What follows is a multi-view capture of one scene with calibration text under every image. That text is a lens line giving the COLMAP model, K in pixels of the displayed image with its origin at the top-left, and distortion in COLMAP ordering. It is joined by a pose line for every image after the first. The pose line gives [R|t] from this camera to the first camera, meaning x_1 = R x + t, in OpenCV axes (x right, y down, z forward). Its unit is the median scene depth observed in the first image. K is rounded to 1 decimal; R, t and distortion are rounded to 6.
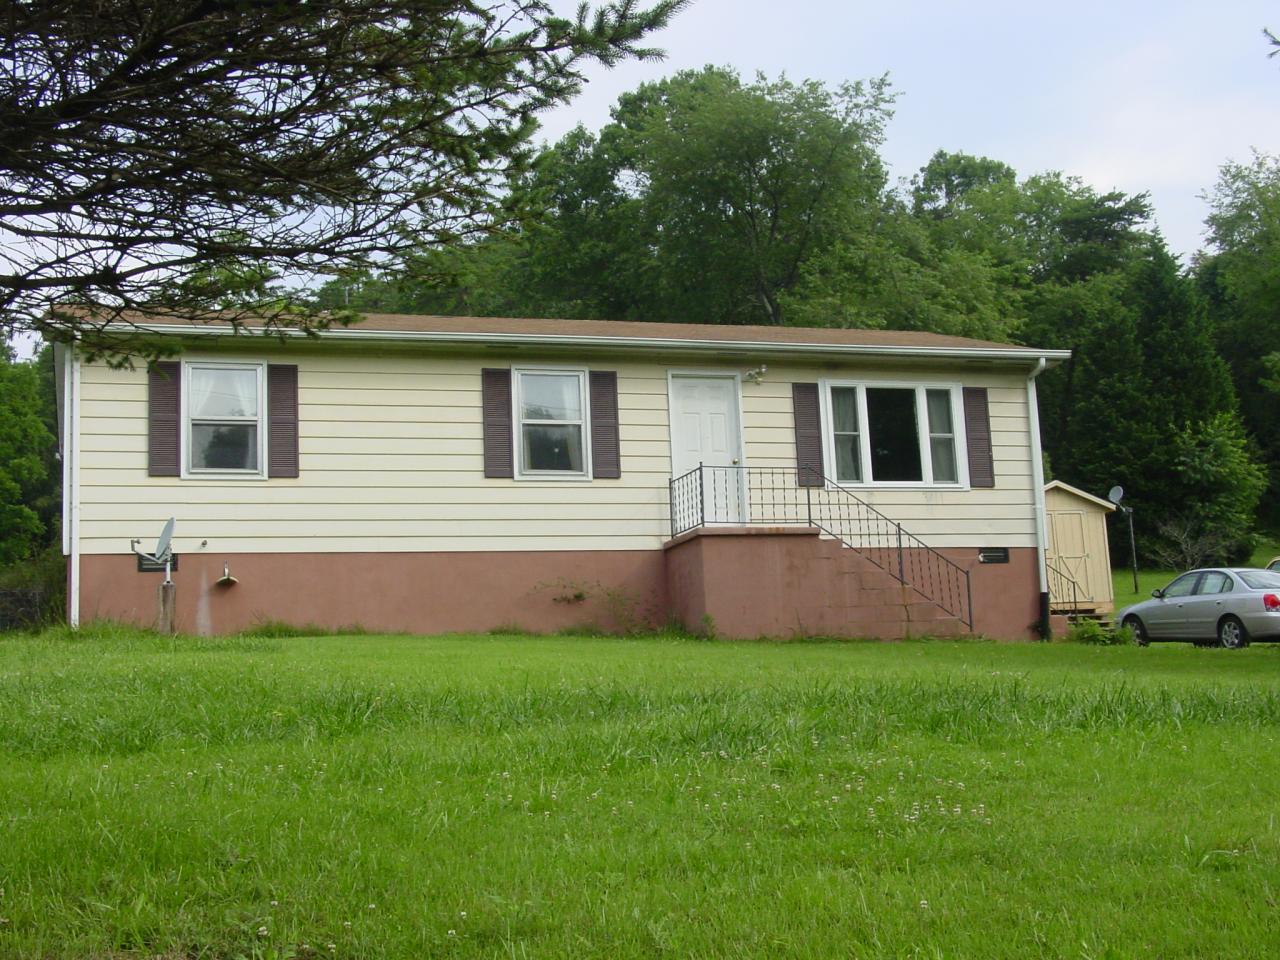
lens RADIAL K [[1838.7, 0, 640.7], [0, 1838.7, 476.5], [0, 0, 1]] dist [-0.039962, 0.000000]
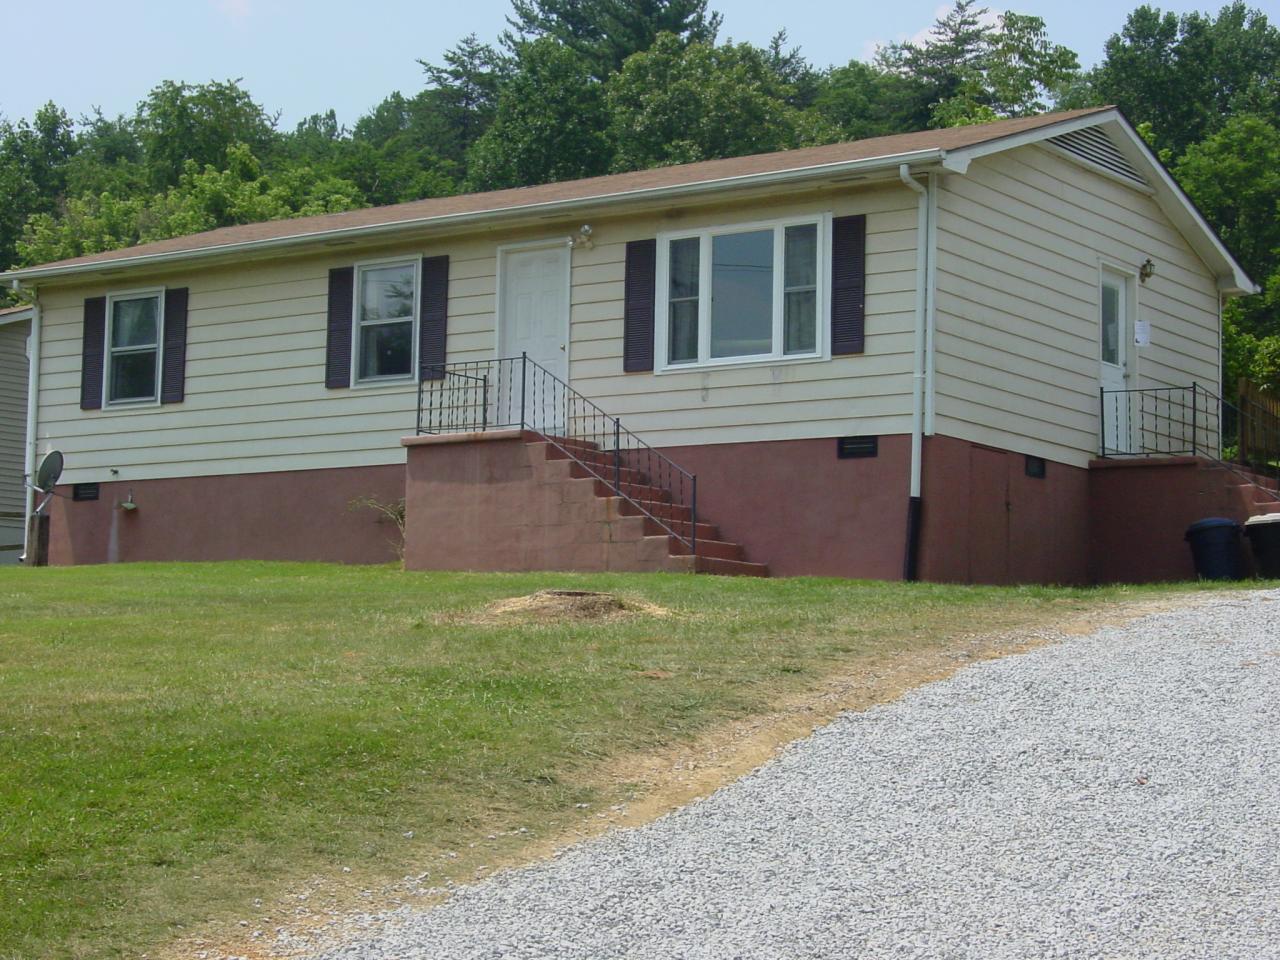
lens RADIAL K [[2544.4, 0, 639.9], [0, 2544.4, 480.8], [0, 0, 1]] dist [0.016248, 0.000000]
pose [[0.593980, -0.018050, -0.804277, 0.949674], [0.088613, 0.995133, 0.043110, 0.004883], [0.799584, -0.096876, 0.592689, 0.330160]]
